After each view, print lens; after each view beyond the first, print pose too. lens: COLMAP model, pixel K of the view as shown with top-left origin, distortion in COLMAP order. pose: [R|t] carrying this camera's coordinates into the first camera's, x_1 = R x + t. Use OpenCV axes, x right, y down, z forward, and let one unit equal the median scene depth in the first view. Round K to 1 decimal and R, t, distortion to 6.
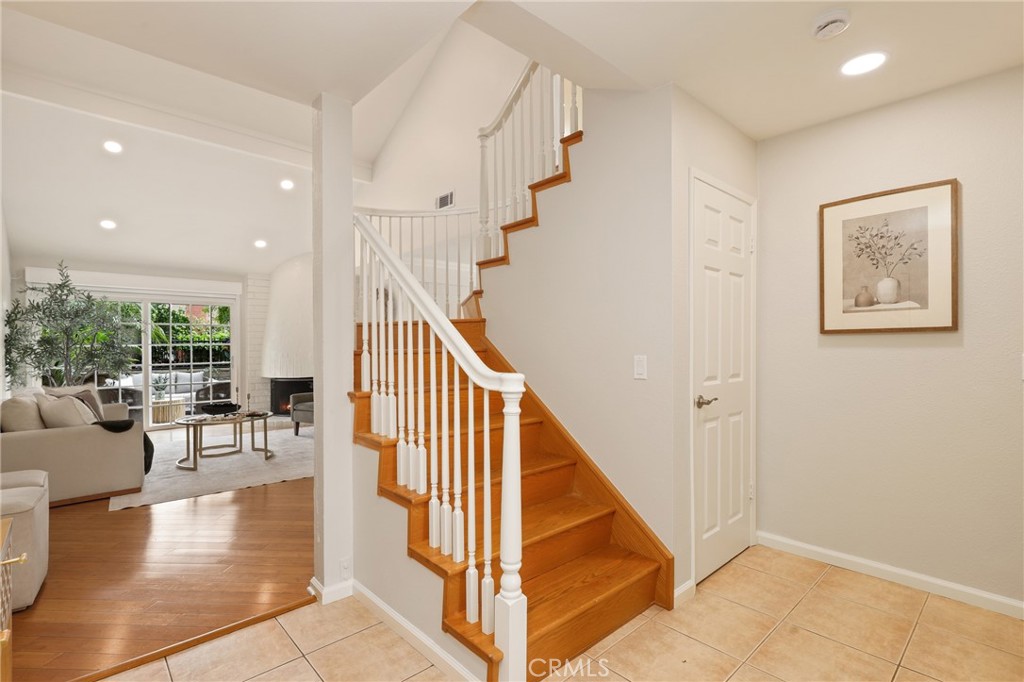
lens RADIAL K [[468.2, 0, 514.1], [0, 468.2, 348.4], [0, 0, 1]] dist [-0.002847, -0.000753]
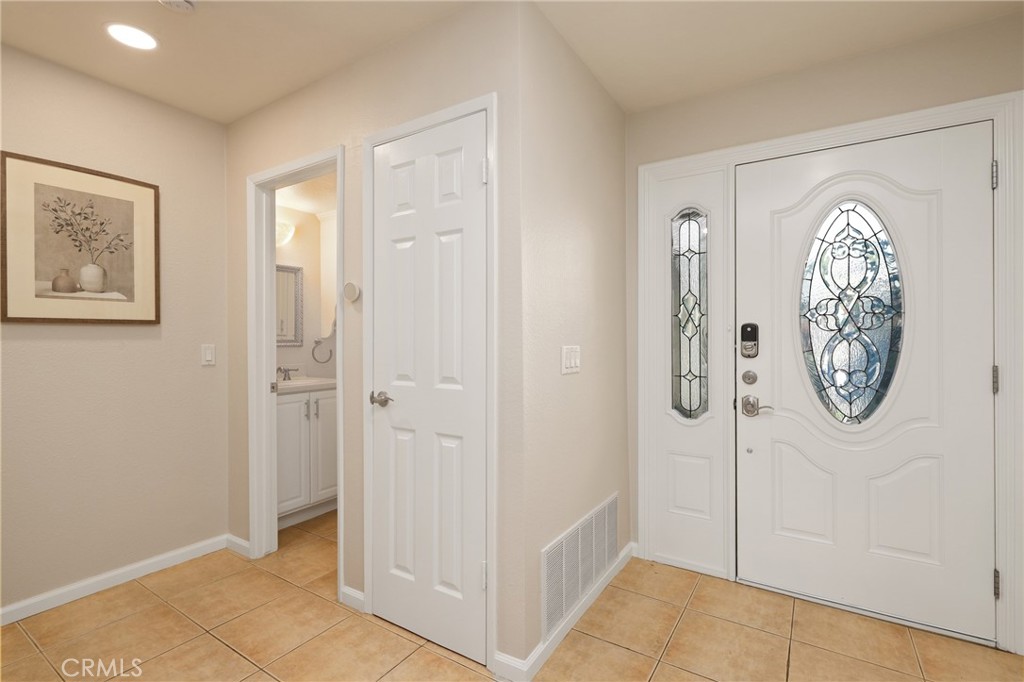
lens RADIAL K [[468.2, 0, 519.0], [0, 468.2, 338.5], [0, 0, 1]] dist [-0.002847, -0.000753]
pose [[-0.255664, 0.005844, 0.966748, -0.307849], [0.010456, 0.999940, -0.003279, 0.007494], [-0.966709, 0.009270, -0.255710, 0.426919]]
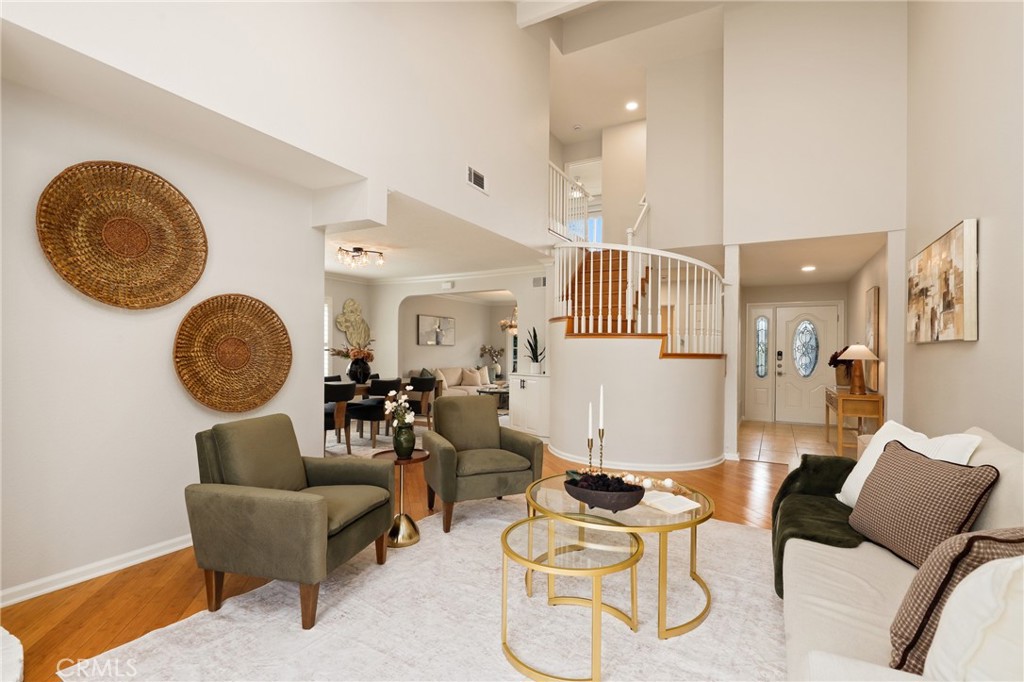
lens RADIAL K [[468.2, 0, 511.4], [0, 468.2, 346.0], [0, 0, 1]] dist [-0.002847, -0.000753]
pose [[-0.333520, 0.012990, 0.942654, -1.001907], [0.003572, 0.999915, -0.012516, -0.003997], [-0.942736, -0.000808, -0.333538, 1.322312]]
